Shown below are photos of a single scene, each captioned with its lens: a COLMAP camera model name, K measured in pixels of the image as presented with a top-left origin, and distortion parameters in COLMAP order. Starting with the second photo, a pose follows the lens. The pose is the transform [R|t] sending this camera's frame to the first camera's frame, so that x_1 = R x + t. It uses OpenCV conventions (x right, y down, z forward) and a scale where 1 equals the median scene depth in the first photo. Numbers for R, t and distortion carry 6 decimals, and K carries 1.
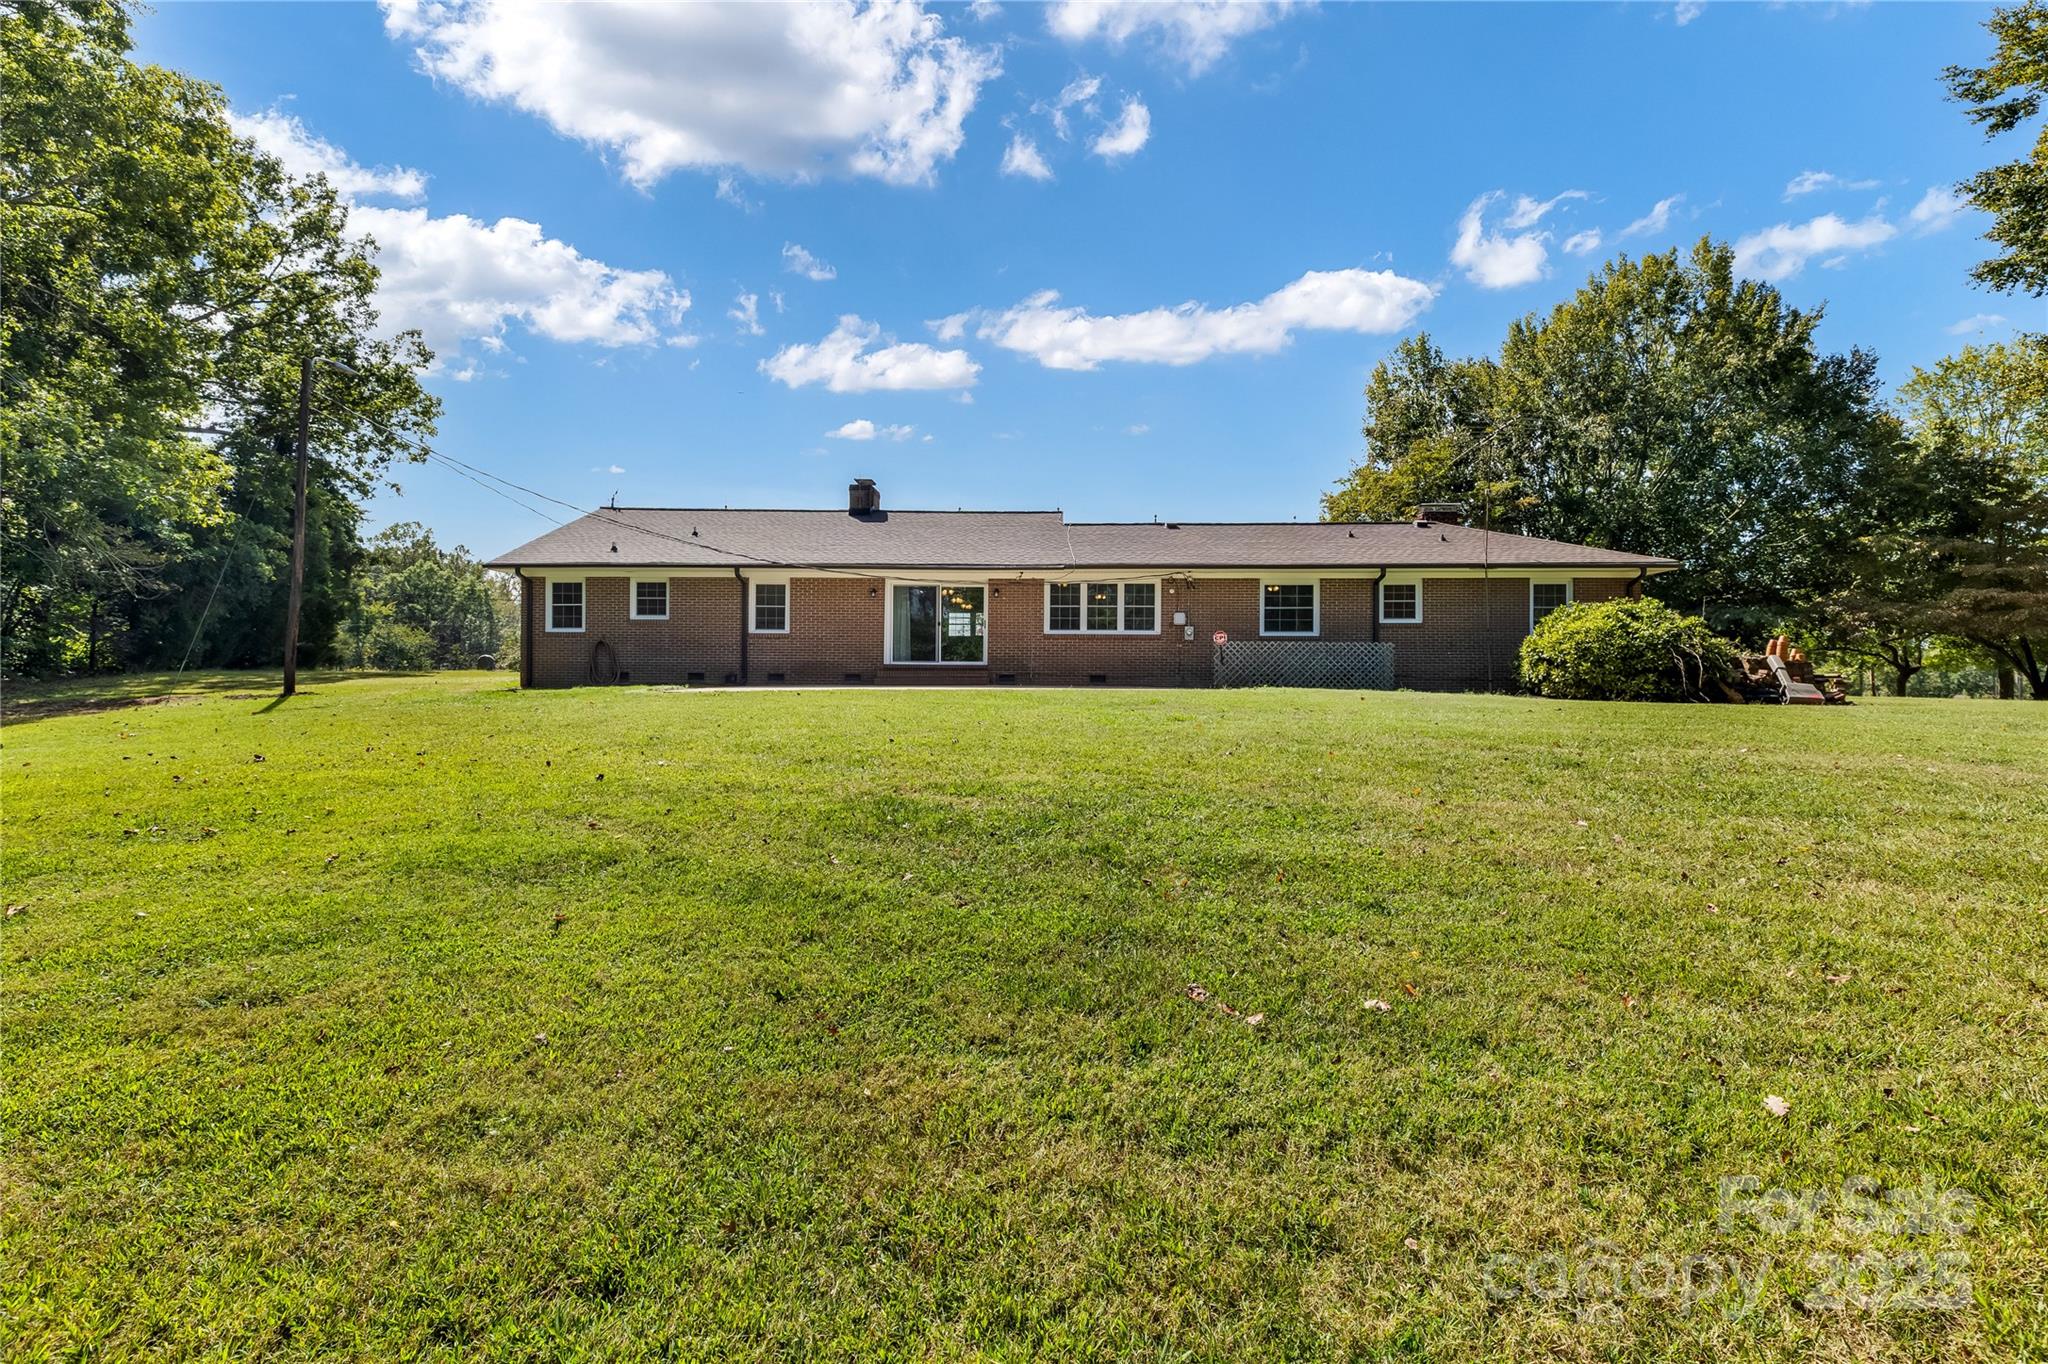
lens RADIAL K [[932.8, 0, 1024.5], [0, 932.8, 677.0], [0, 0, 1]] dist [0.000023, -0.000122]
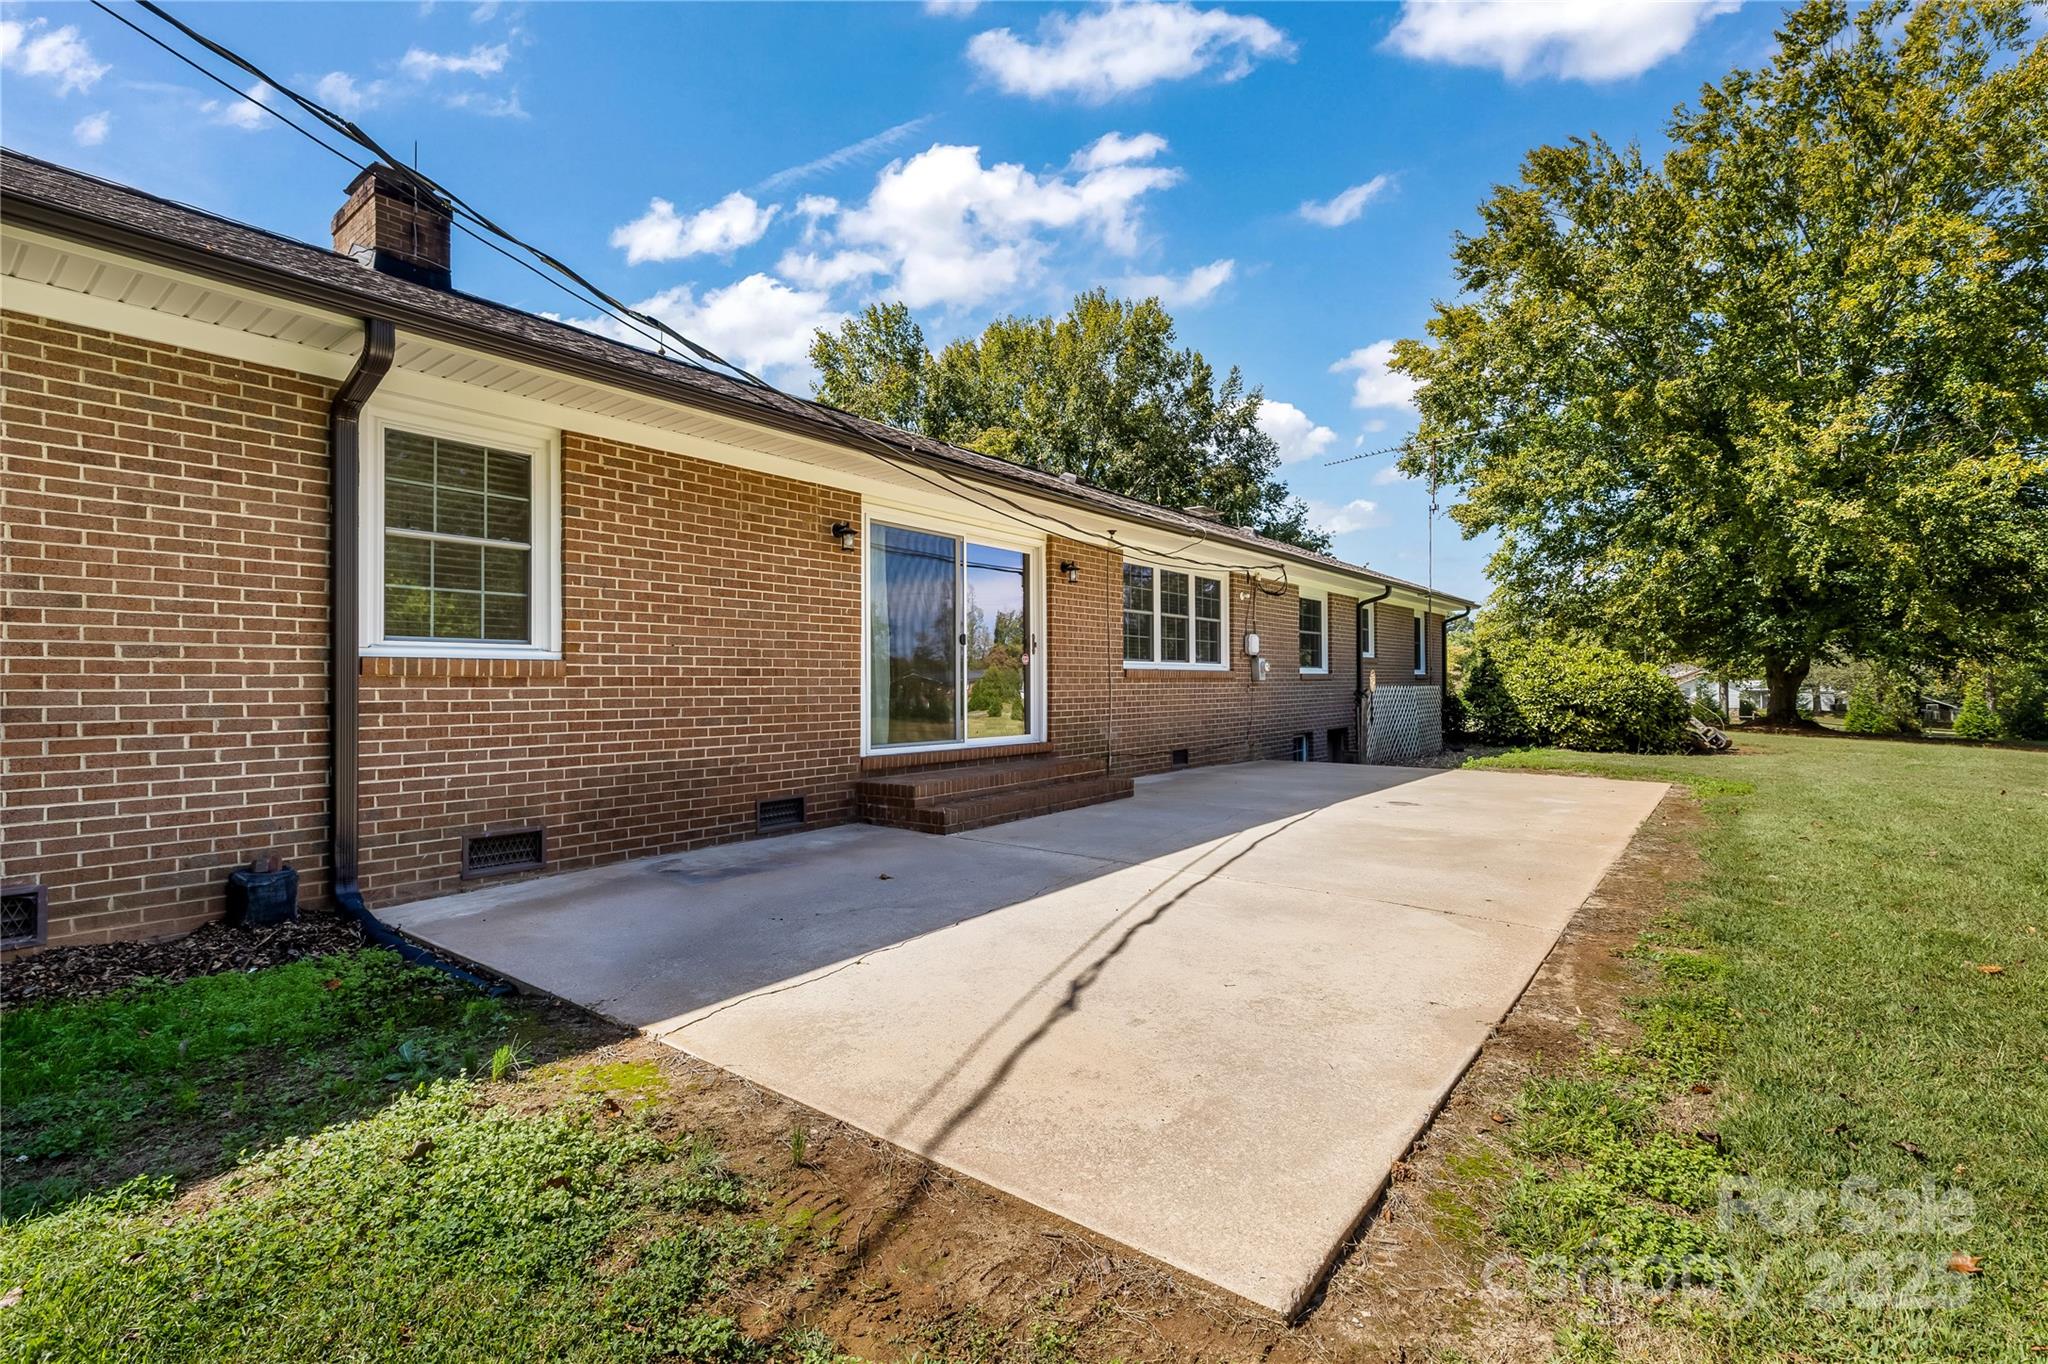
lens RADIAL K [[932.8, 0, 1024.8], [0, 932.8, 679.5], [0, 0, 1]] dist [0.000023, -0.000122]
pose [[0.560507, -0.004401, 0.828138, -0.391355], [0.010592, 0.999942, -0.001855, -0.040509], [-0.828082, 0.009811, 0.560521, 0.779069]]
